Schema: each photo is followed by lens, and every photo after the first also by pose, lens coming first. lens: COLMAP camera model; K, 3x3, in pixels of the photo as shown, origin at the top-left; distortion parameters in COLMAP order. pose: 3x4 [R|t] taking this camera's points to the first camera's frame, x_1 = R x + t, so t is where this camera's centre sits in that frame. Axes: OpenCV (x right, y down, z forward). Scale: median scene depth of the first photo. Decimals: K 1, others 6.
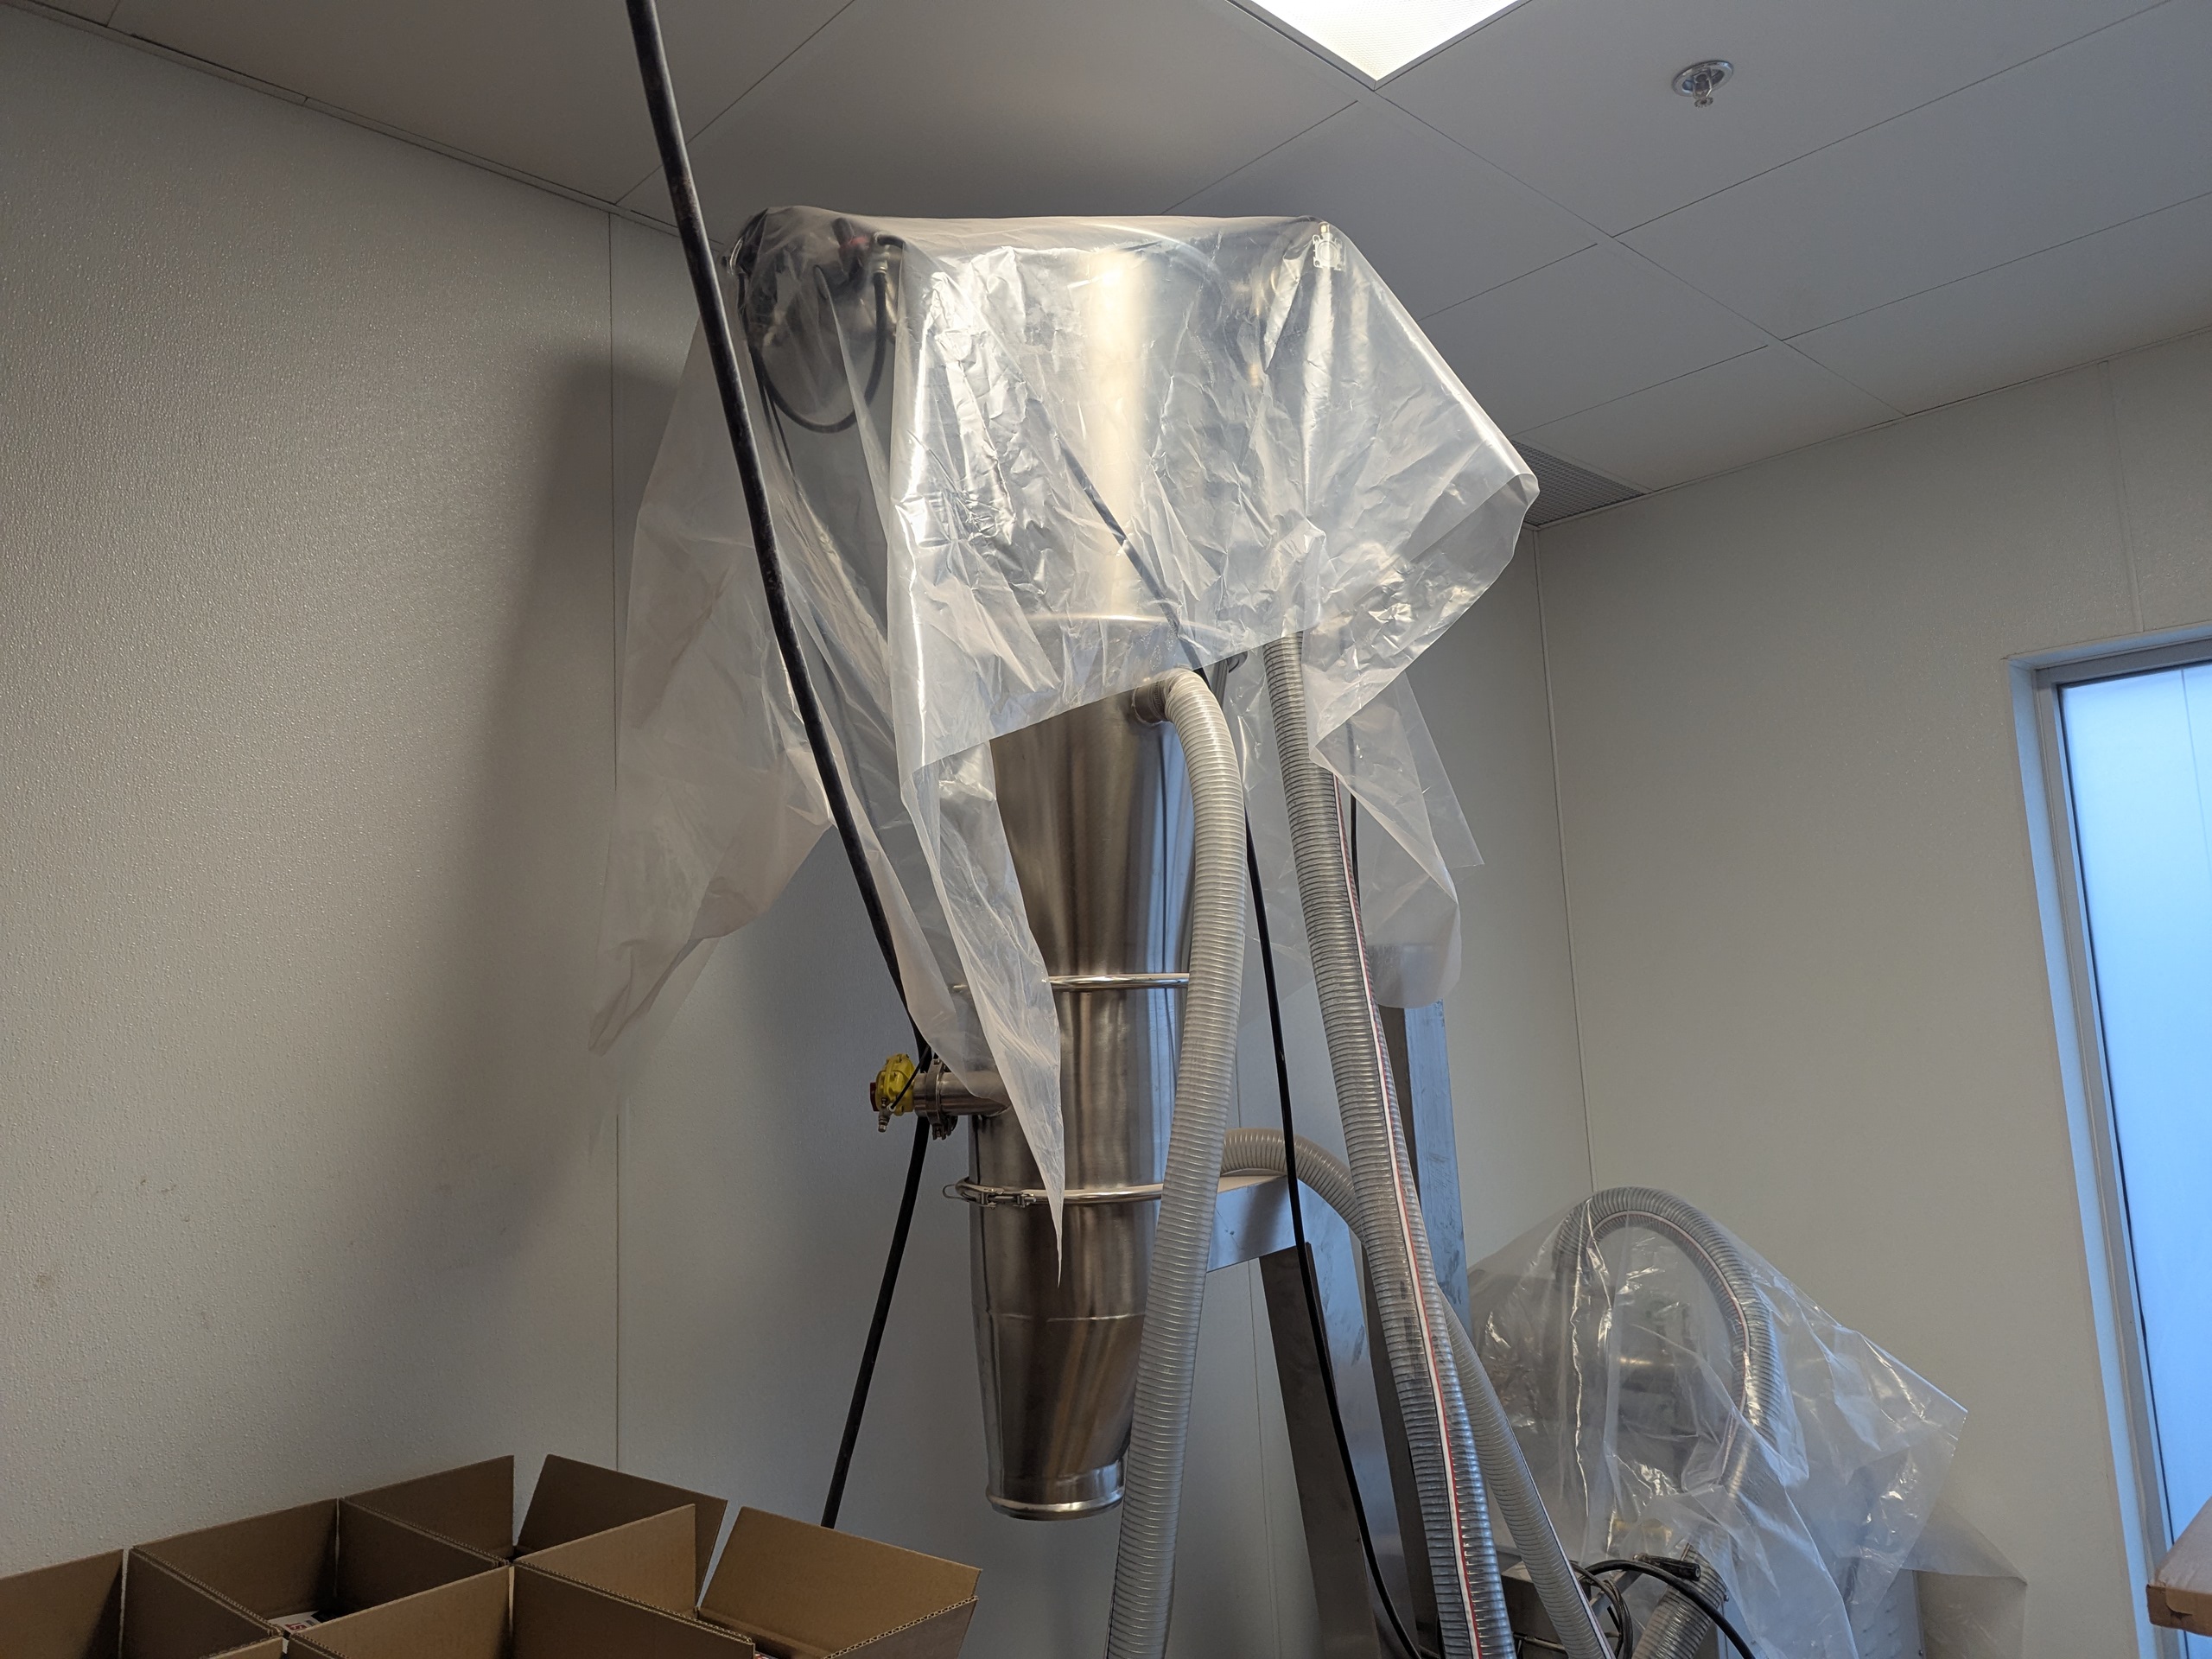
lens RADIAL K [[1558.7, 0, 1106.0], [0, 1558.7, 829.5], [0, 0, 1]] dist [0.081628, -0.091005]
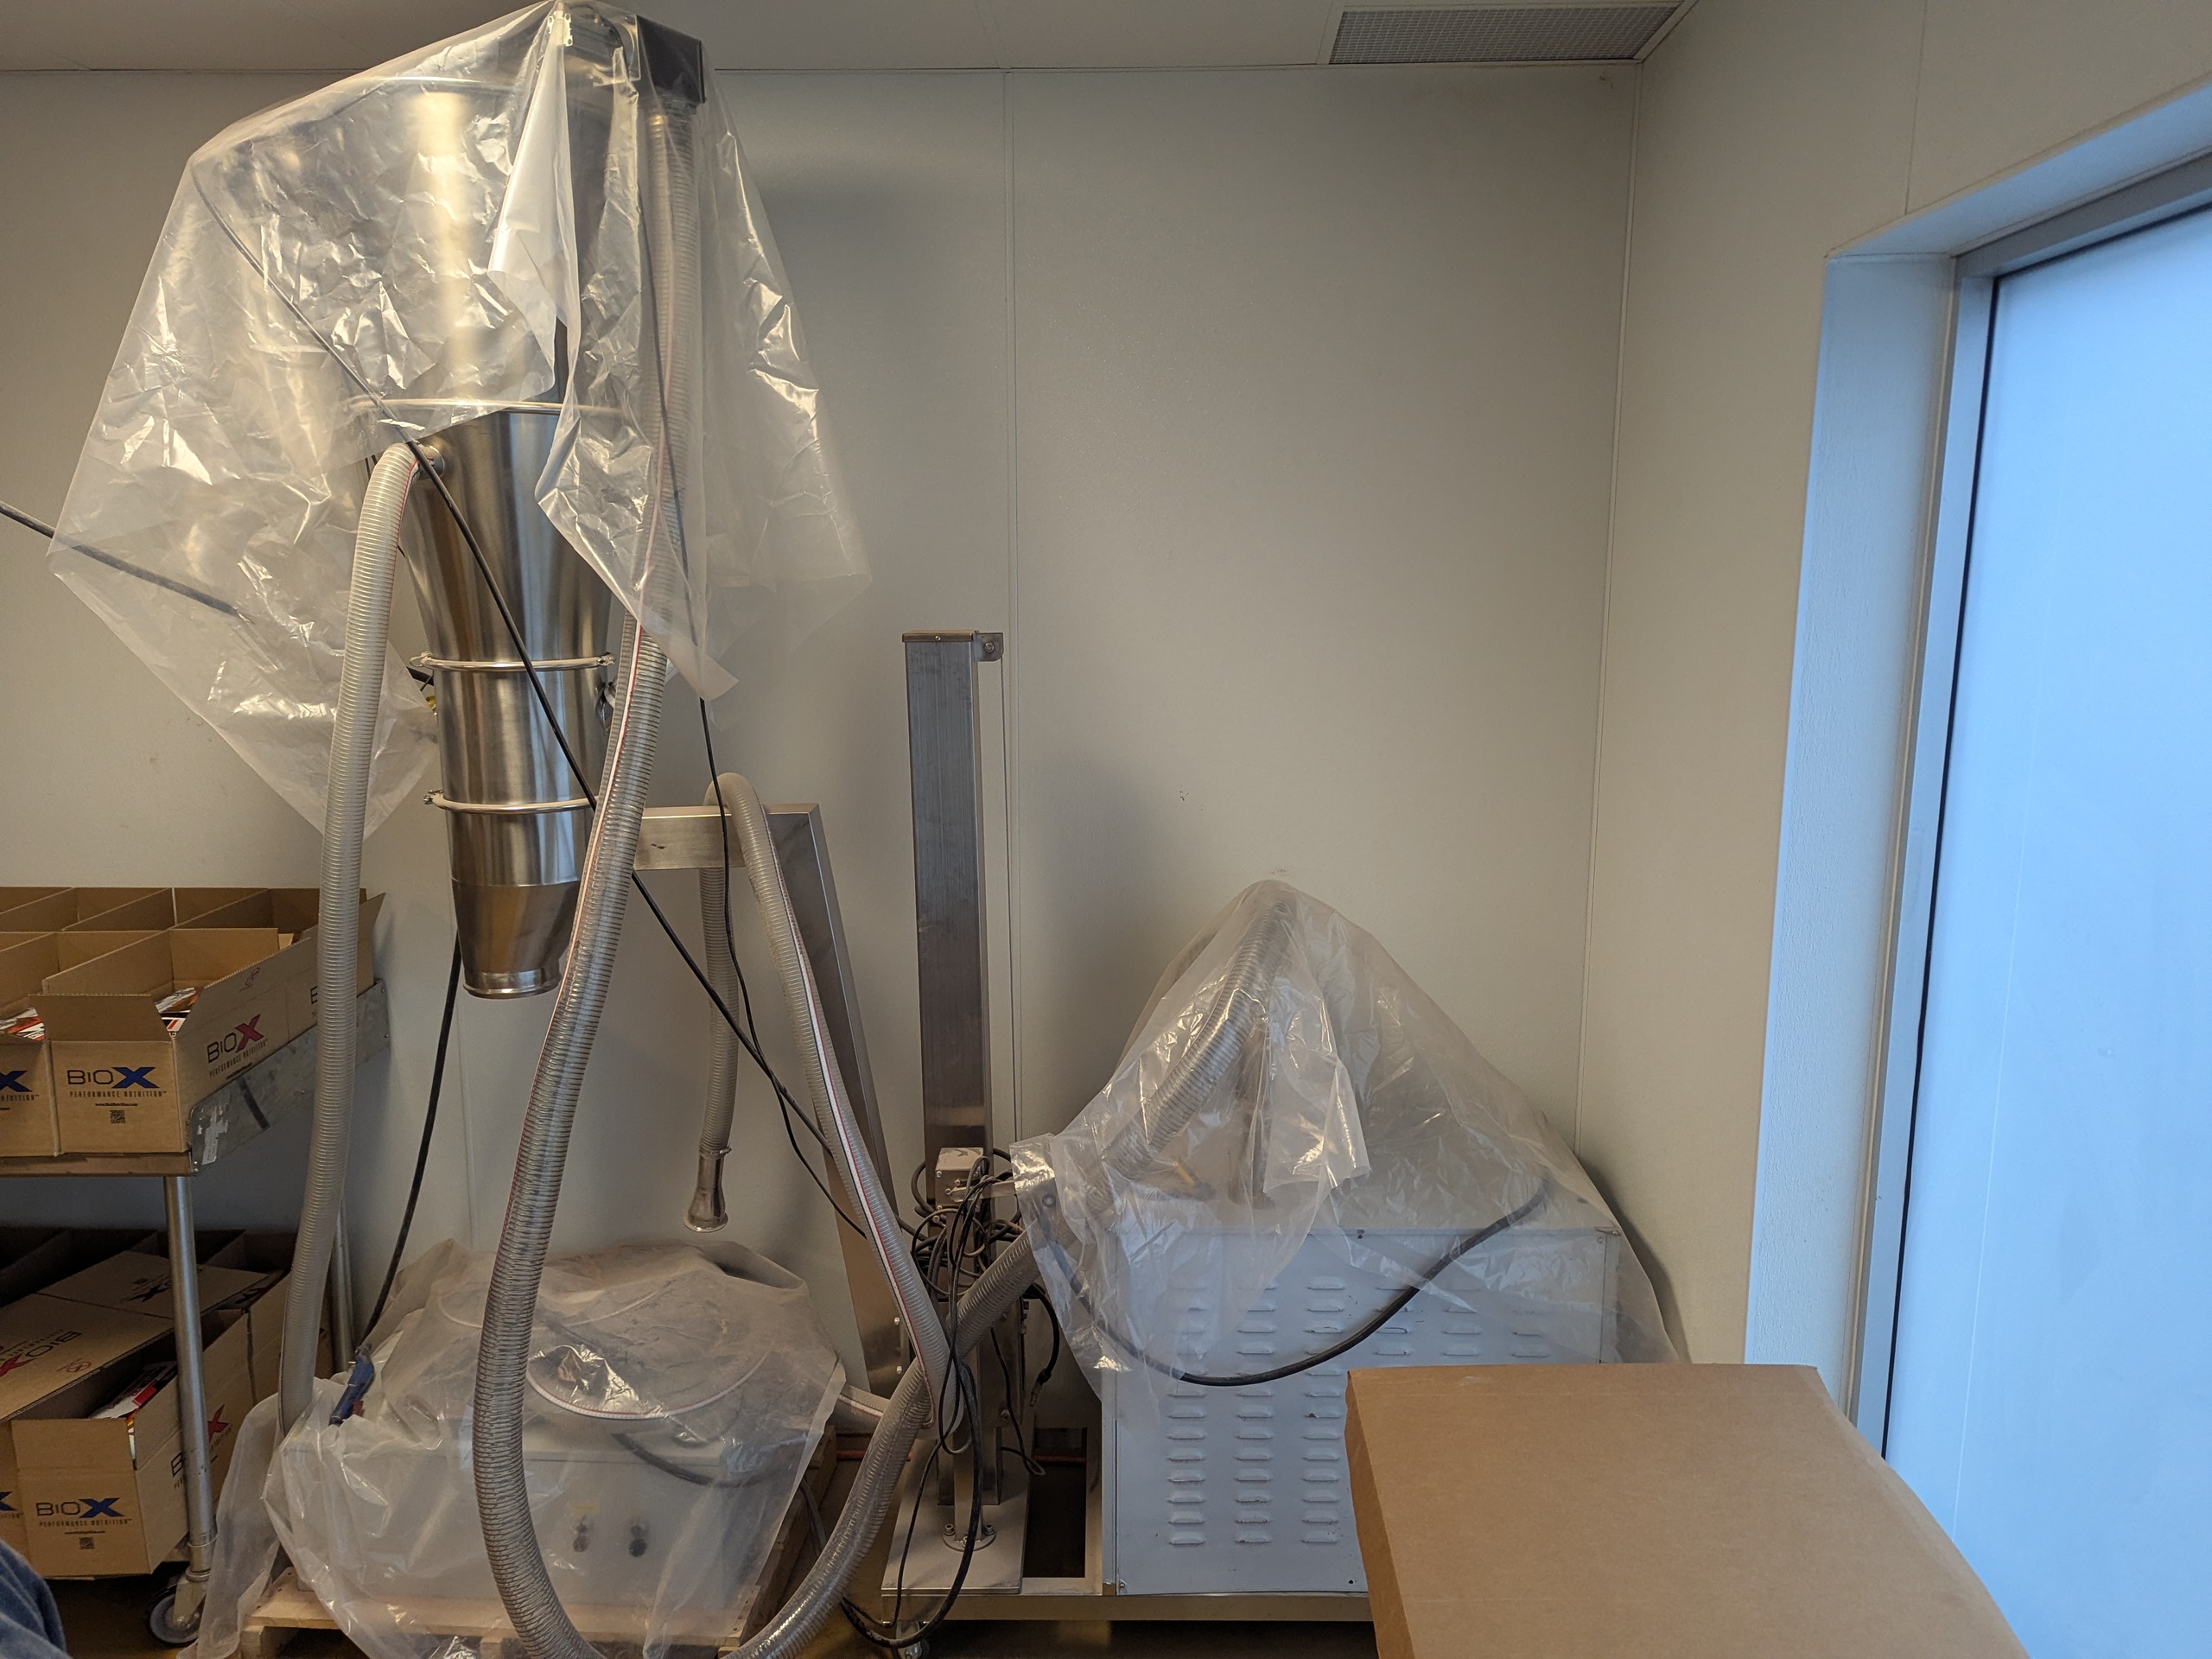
lens RADIAL K [[1558.7, 0, 1106.0], [0, 1558.7, 829.5], [0, 0, 1]] dist [0.081628, -0.091005]
pose [[0.689954, 0.160271, -0.705888, 1.506041], [0.057463, 0.959975, 0.274127, -0.129581], [0.721569, -0.229698, 0.653128, 0.449263]]
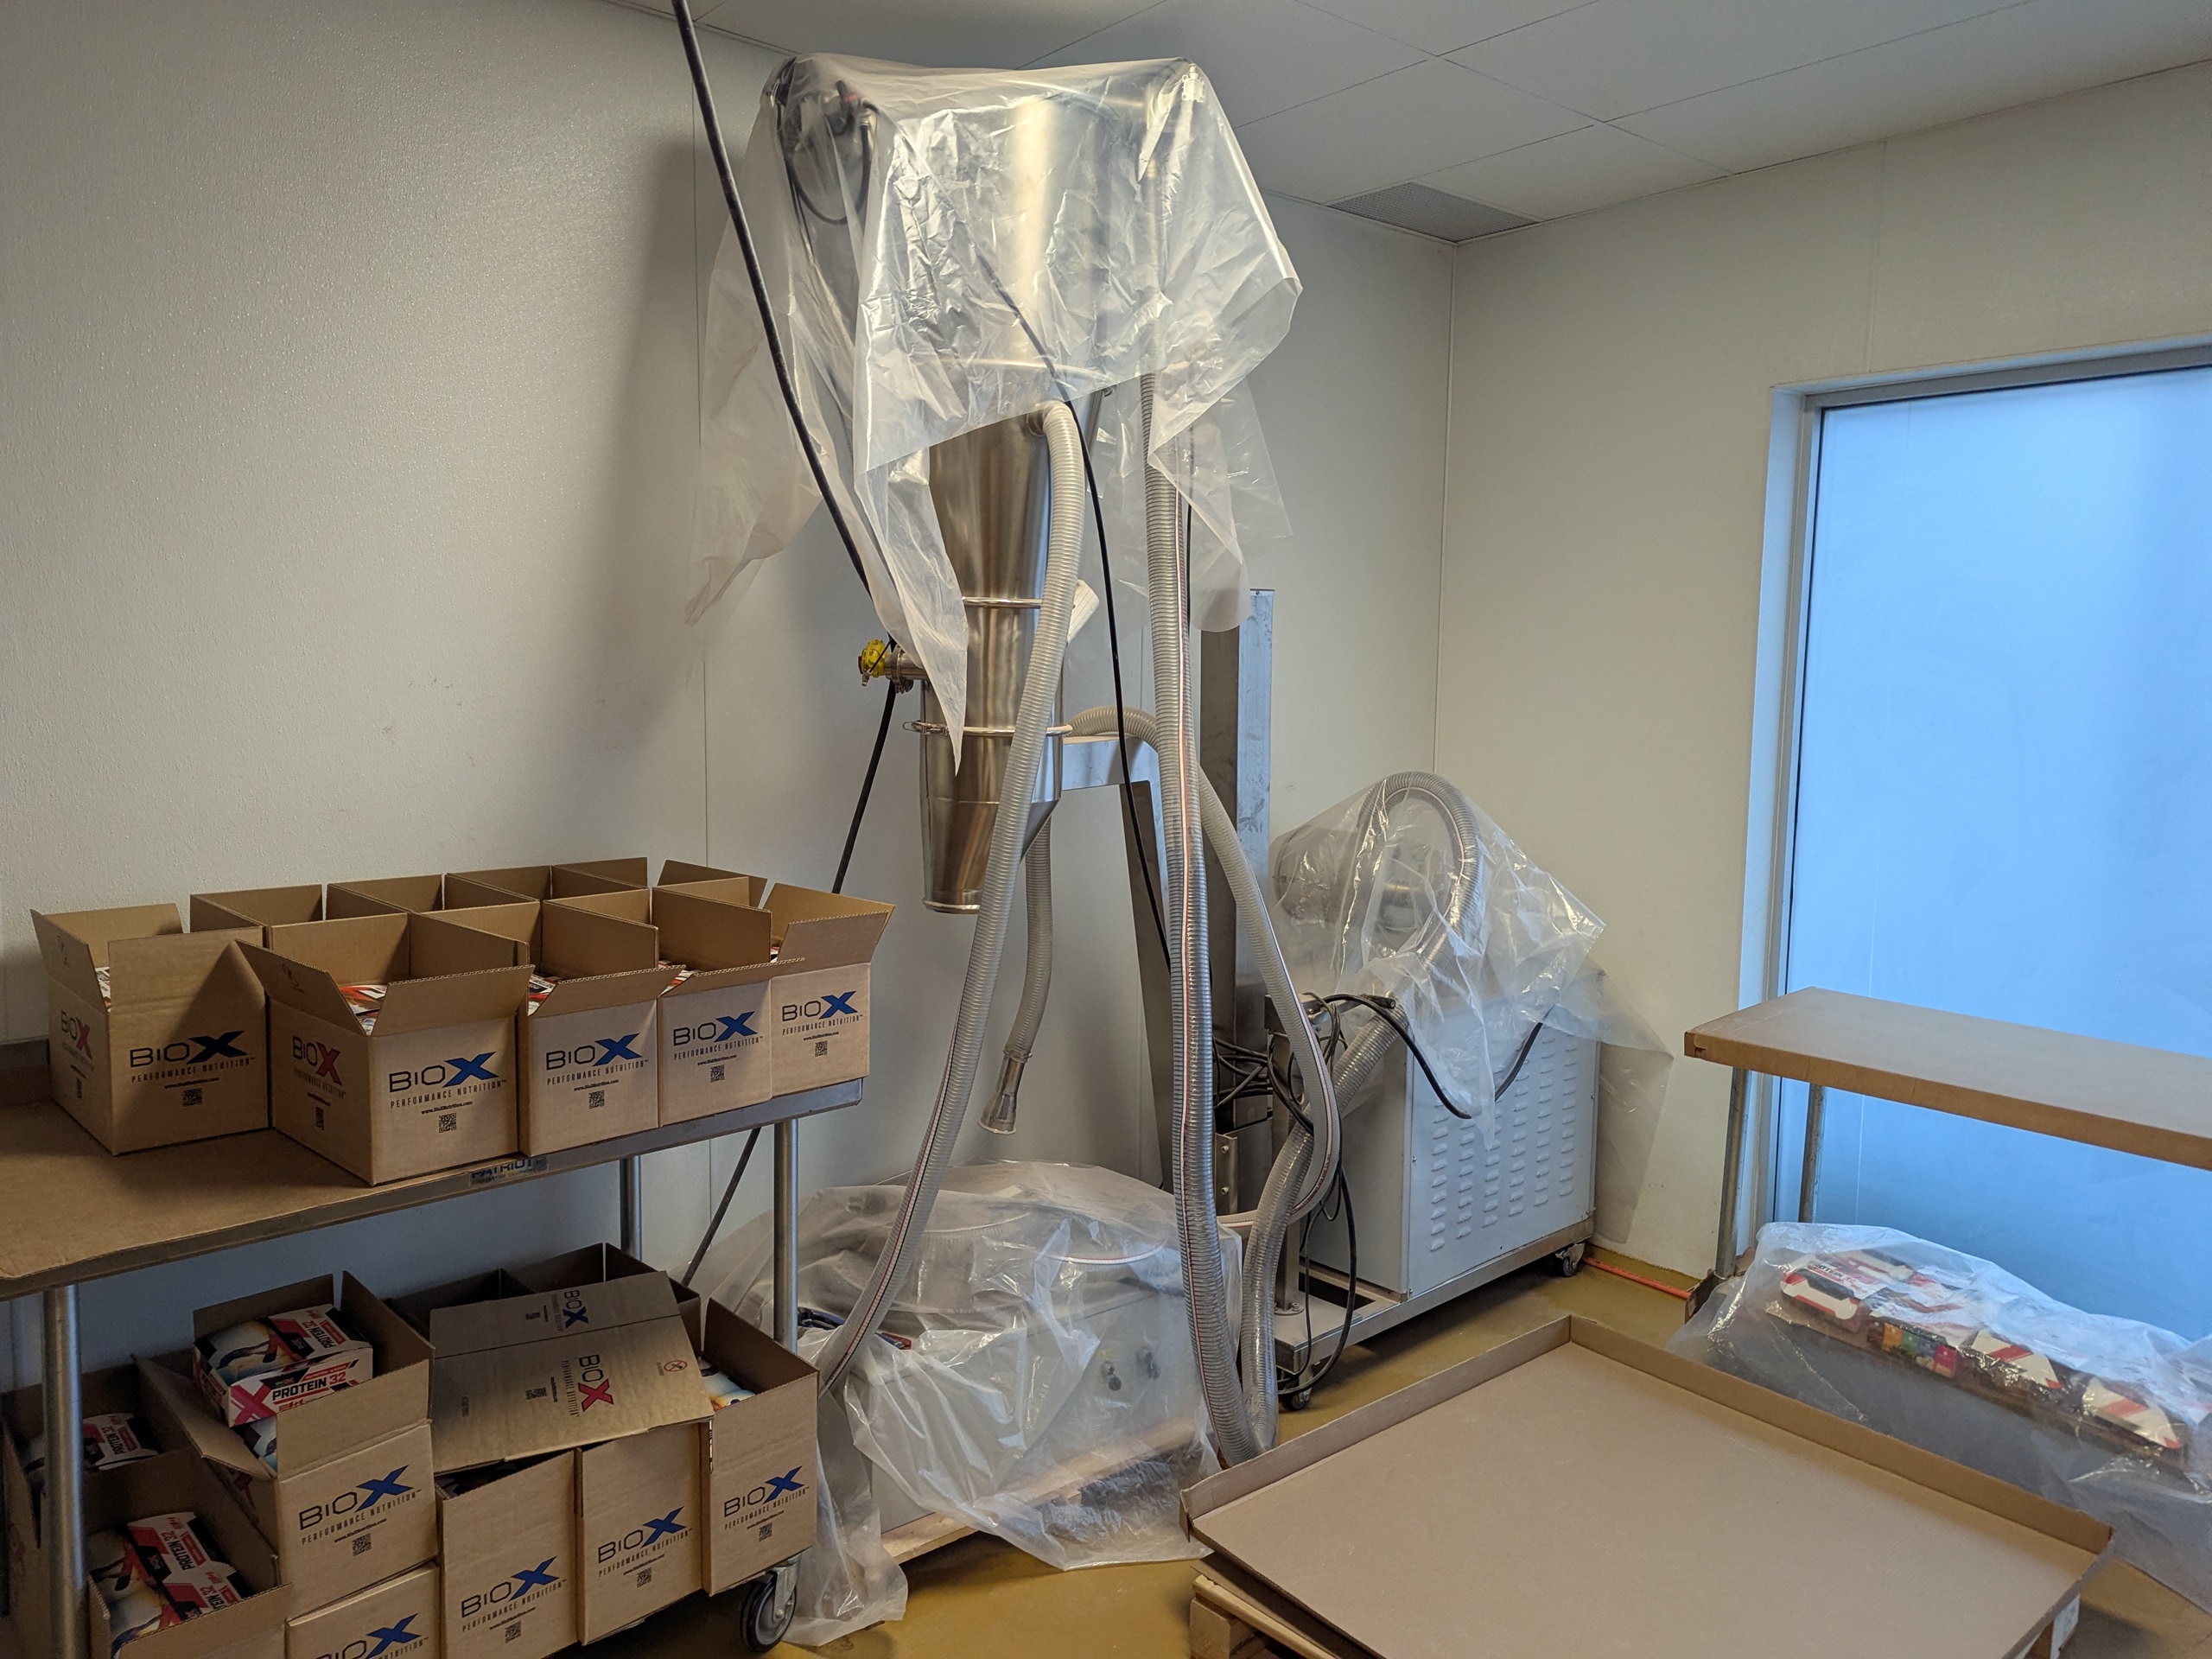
lens RADIAL K [[1558.7, 0, 1106.0], [0, 1558.7, 829.5], [0, 0, 1]] dist [0.081628, -0.091005]
pose [[0.996776, 0.065707, -0.046051, 0.195344], [-0.053007, 0.970103, 0.236835, -0.061045], [0.060236, -0.233630, 0.970458, -0.605109]]
